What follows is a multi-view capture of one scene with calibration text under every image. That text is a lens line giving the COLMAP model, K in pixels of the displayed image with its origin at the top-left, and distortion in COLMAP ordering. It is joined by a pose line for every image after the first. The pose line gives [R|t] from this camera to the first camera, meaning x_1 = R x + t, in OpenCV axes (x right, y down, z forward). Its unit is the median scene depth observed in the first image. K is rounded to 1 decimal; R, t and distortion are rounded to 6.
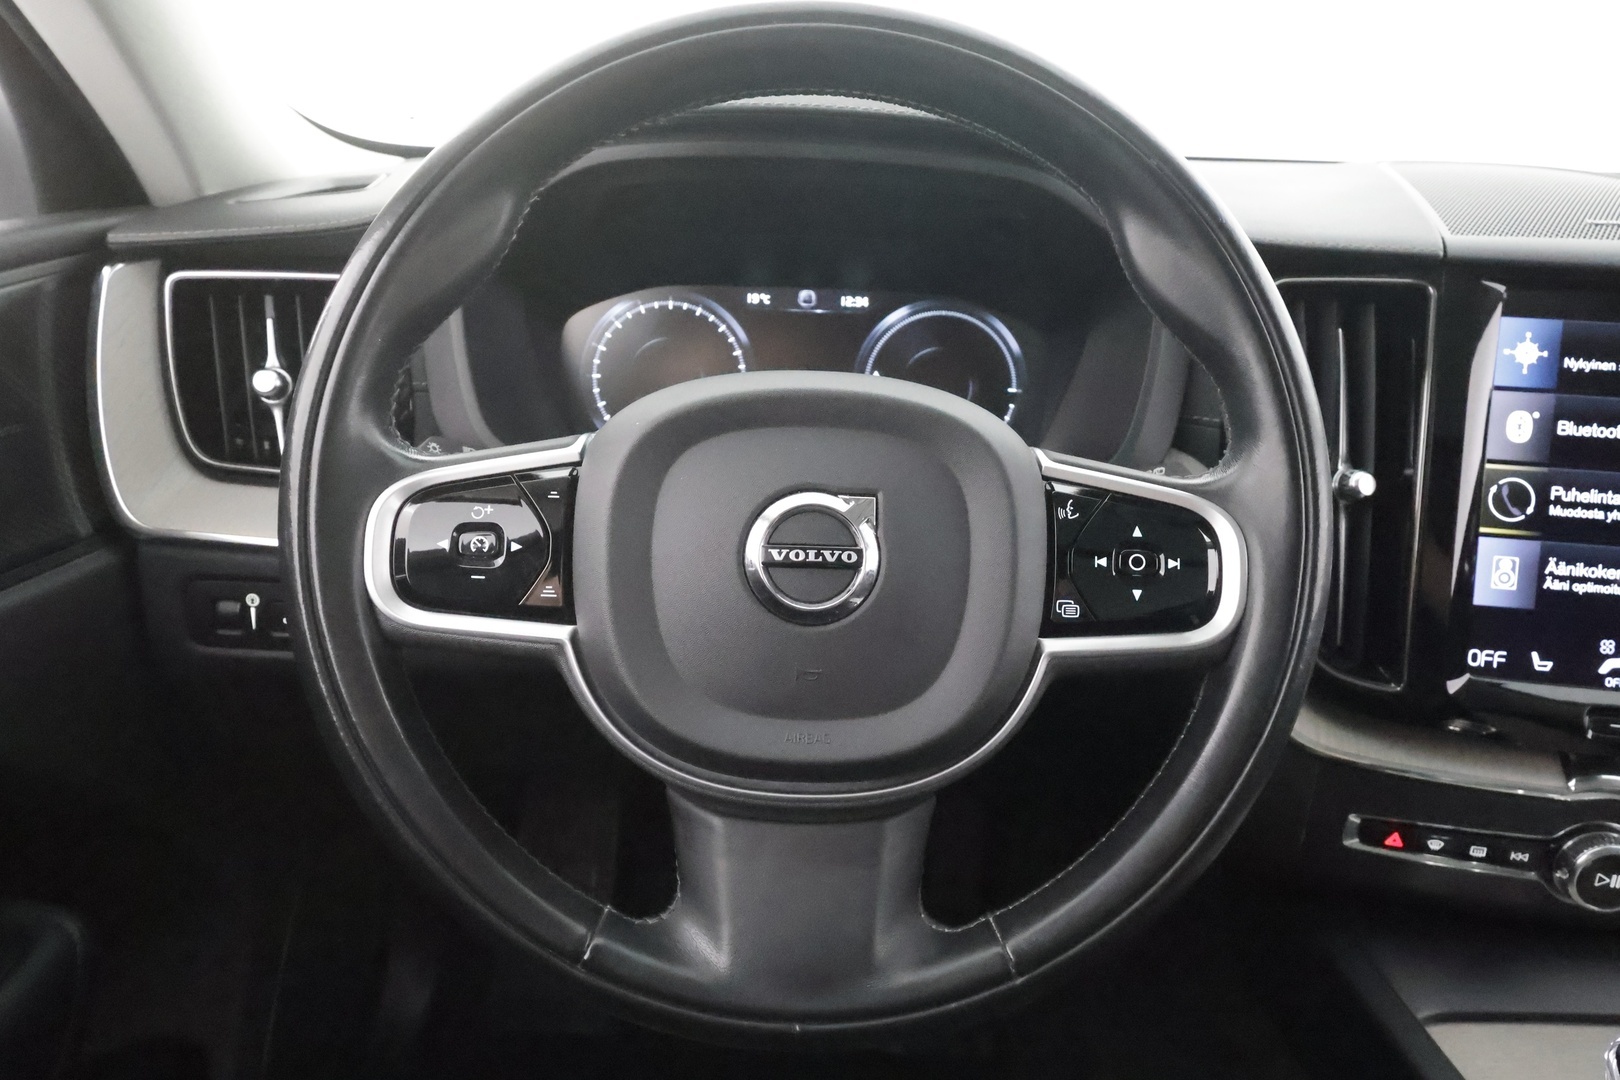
lens RADIAL K [[1097.8, 0, 815.0], [0, 1097.8, 541.2], [0, 0, 1]] dist [0.004516, 0.003935]
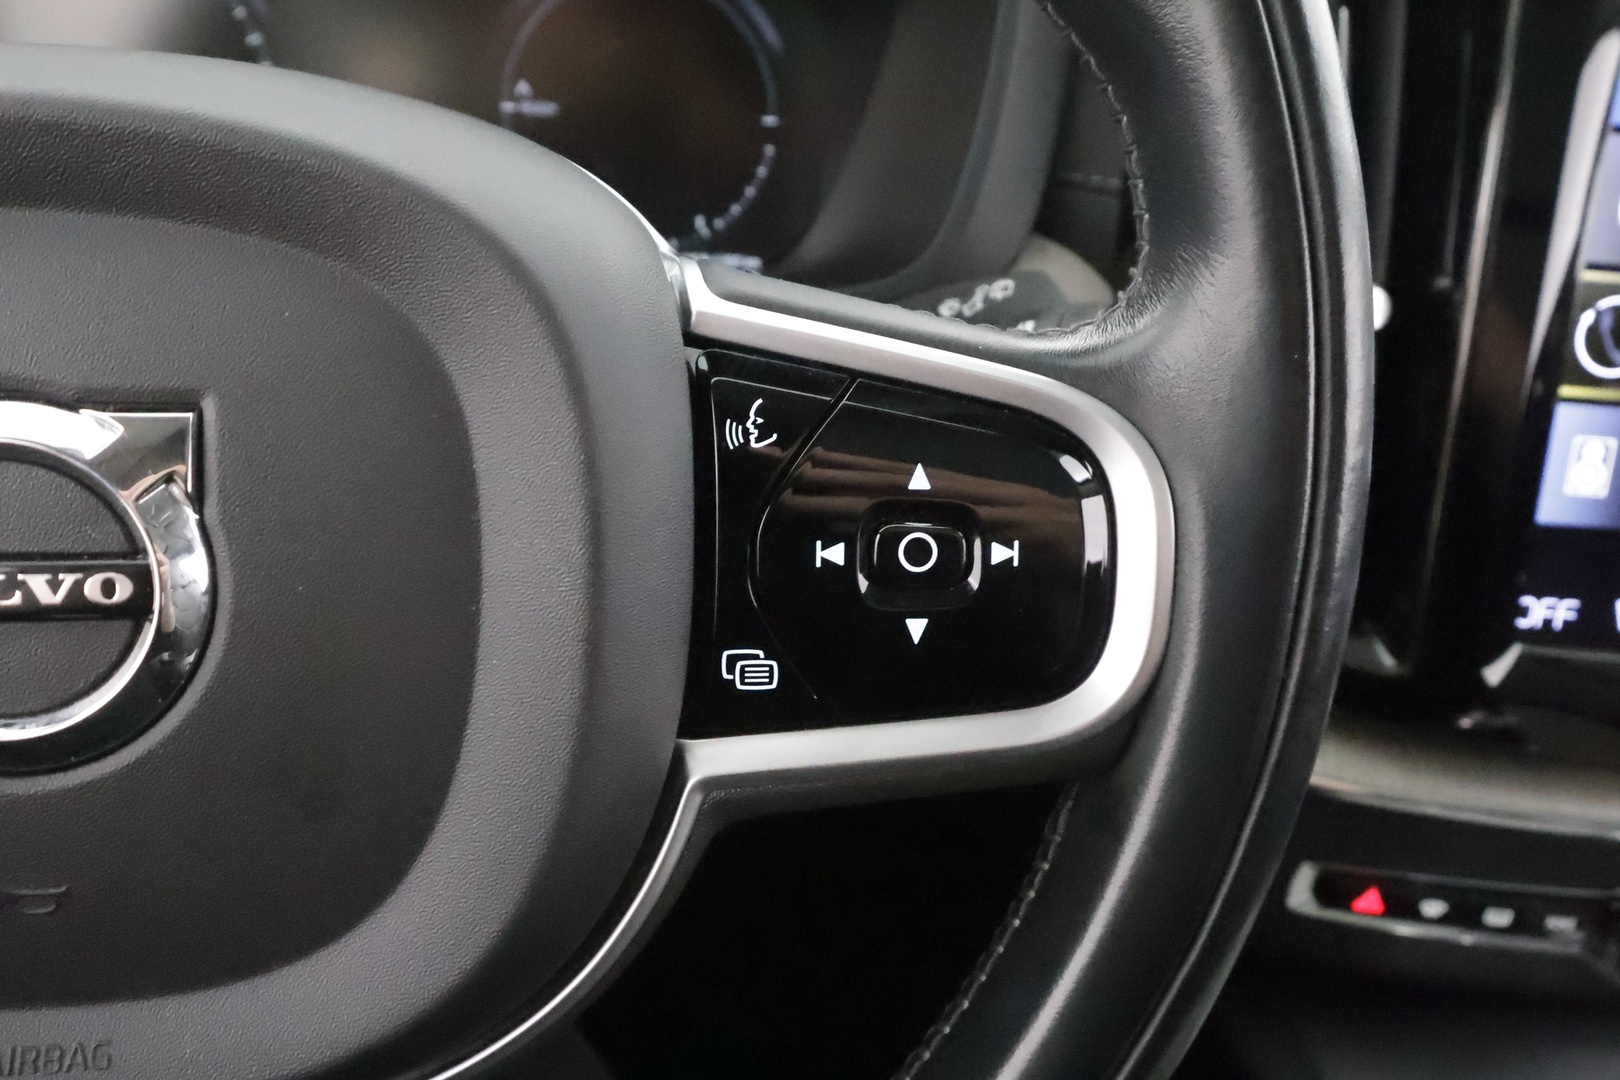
lens RADIAL K [[1284.7, 0, 817.9], [0, 1284.7, 542.8], [0, 0, 1]] dist [0.012495, -0.010354]
pose [[0.991175, -0.025436, 0.130098, 0.183186], [0.002030, 0.984215, 0.176965, -0.065639], [-0.132546, -0.175139, 0.975581, 0.506863]]
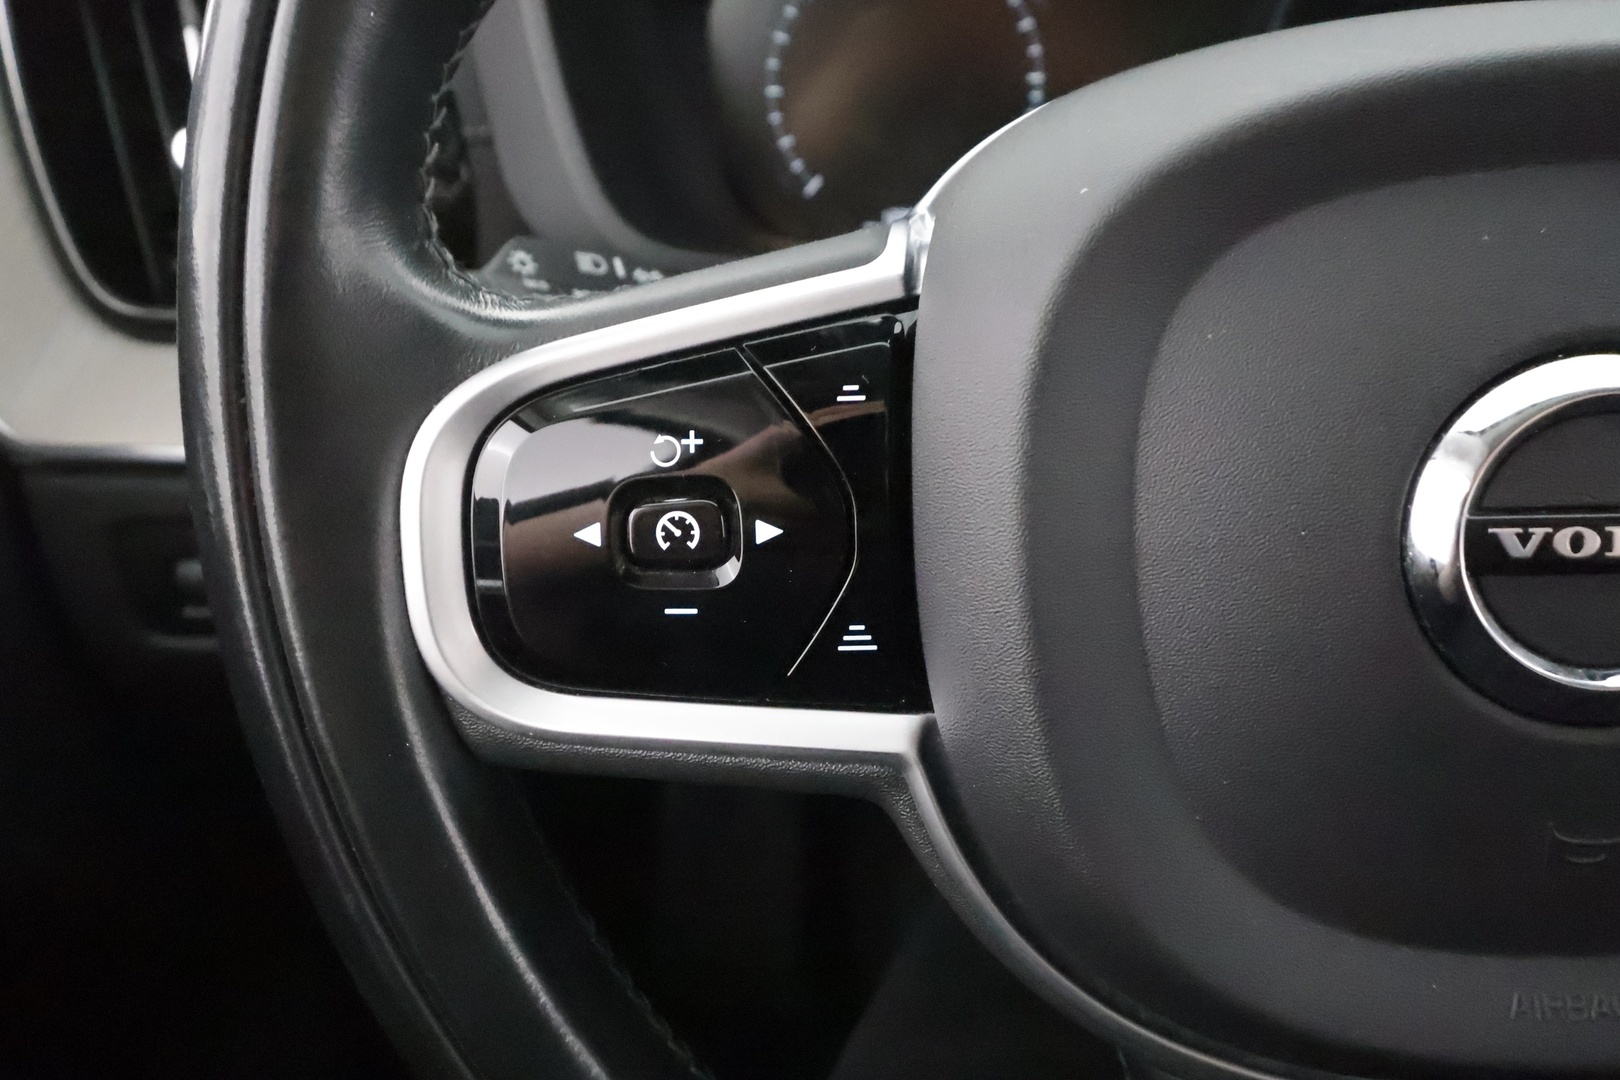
lens RADIAL K [[1284.7, 0, 811.2], [0, 1284.7, 535.3], [0, 0, 1]] dist [0.012495, -0.010354]
pose [[0.993009, -0.047001, -0.108274, -0.192403], [0.065906, 0.981773, 0.178262, -0.070444], [0.097922, -0.184152, 0.978008, 0.509894]]
